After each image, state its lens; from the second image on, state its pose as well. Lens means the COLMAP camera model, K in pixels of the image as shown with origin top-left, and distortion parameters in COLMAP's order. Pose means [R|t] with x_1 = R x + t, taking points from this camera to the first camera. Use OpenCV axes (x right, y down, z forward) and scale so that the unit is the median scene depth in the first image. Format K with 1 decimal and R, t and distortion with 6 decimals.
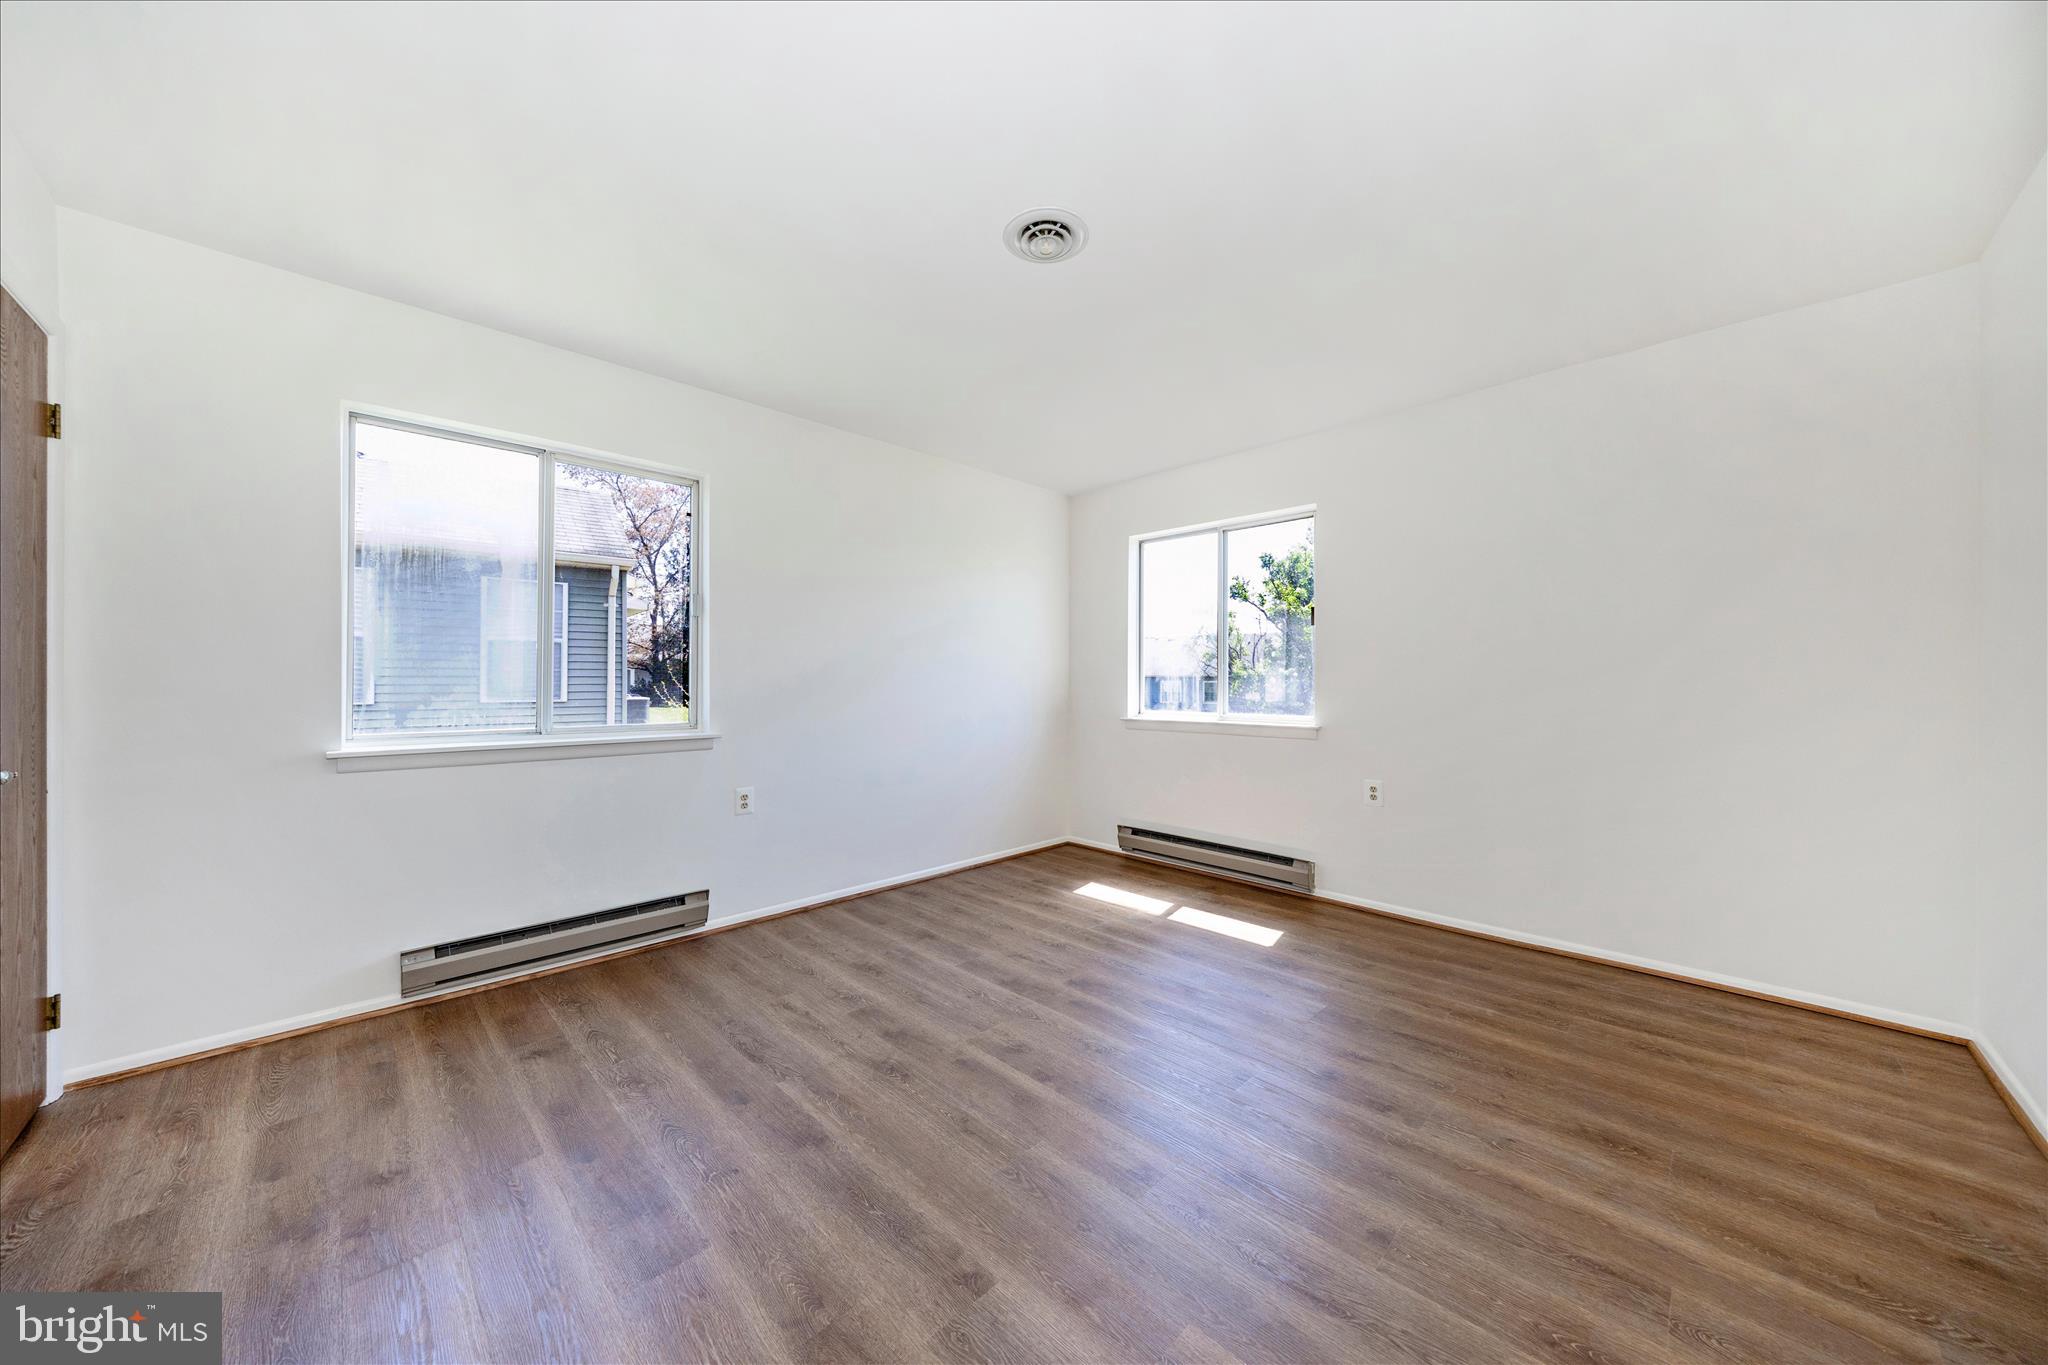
lens RADIAL K [[684.5, 0, 1019.1], [0, 684.5, 686.6], [0, 0, 1]] dist [-0.000076, -0.000014]
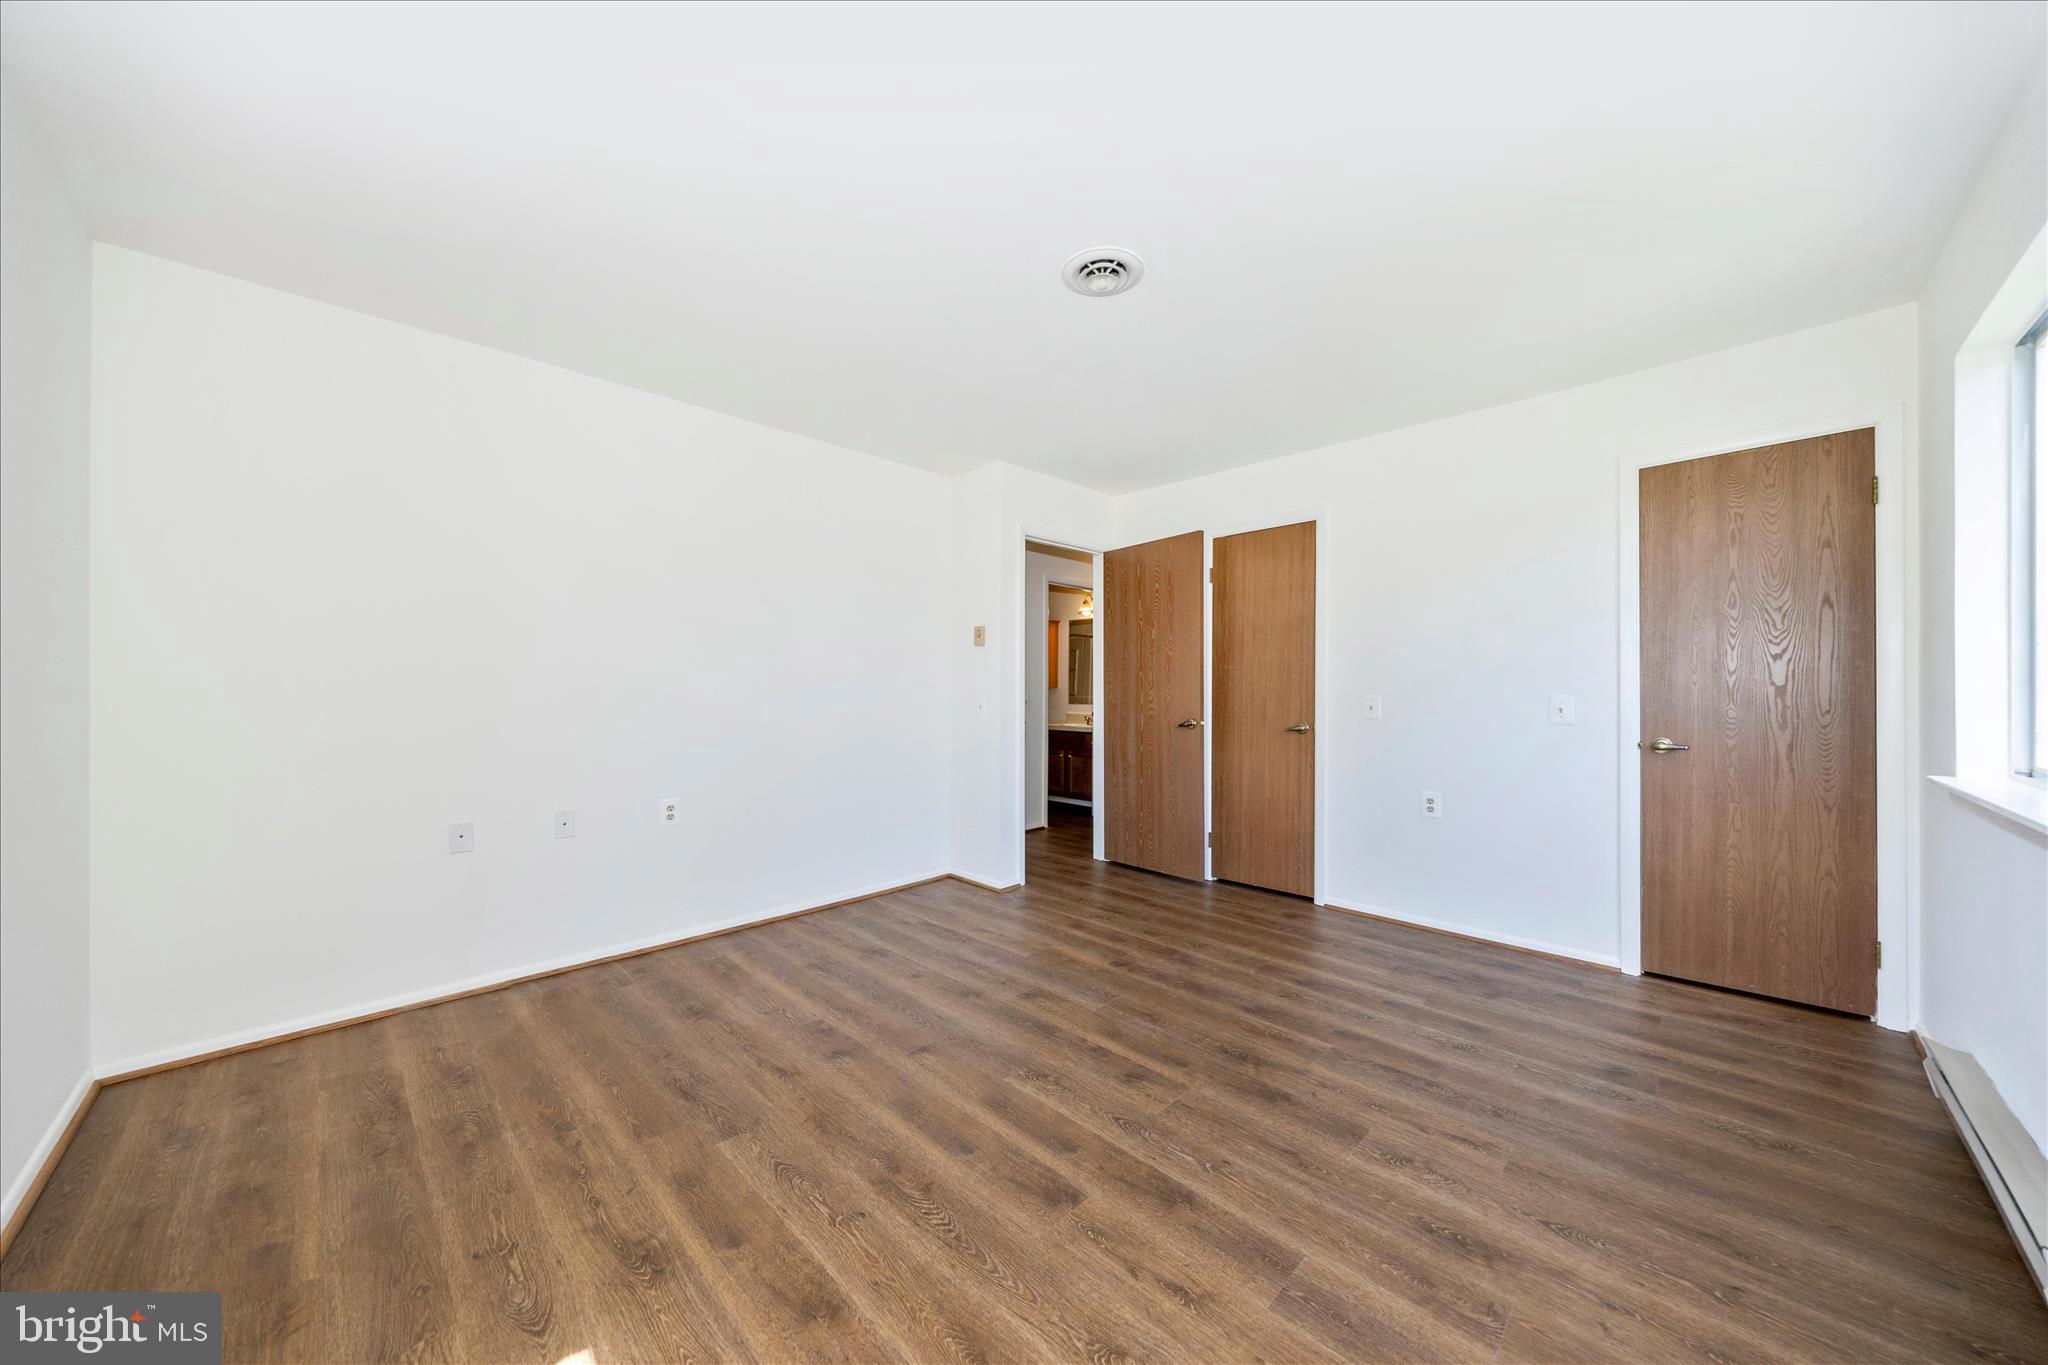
lens RADIAL K [[684.5, 0, 1019.1], [0, 684.5, 686.6], [0, 0, 1]] dist [-0.000076, -0.000014]
pose [[-0.999991, -0.001728, 0.003930, 0.149382], [-0.001722, 0.999997, 0.001498, -0.015643], [-0.003933, 0.001491, -0.999991, 1.950227]]
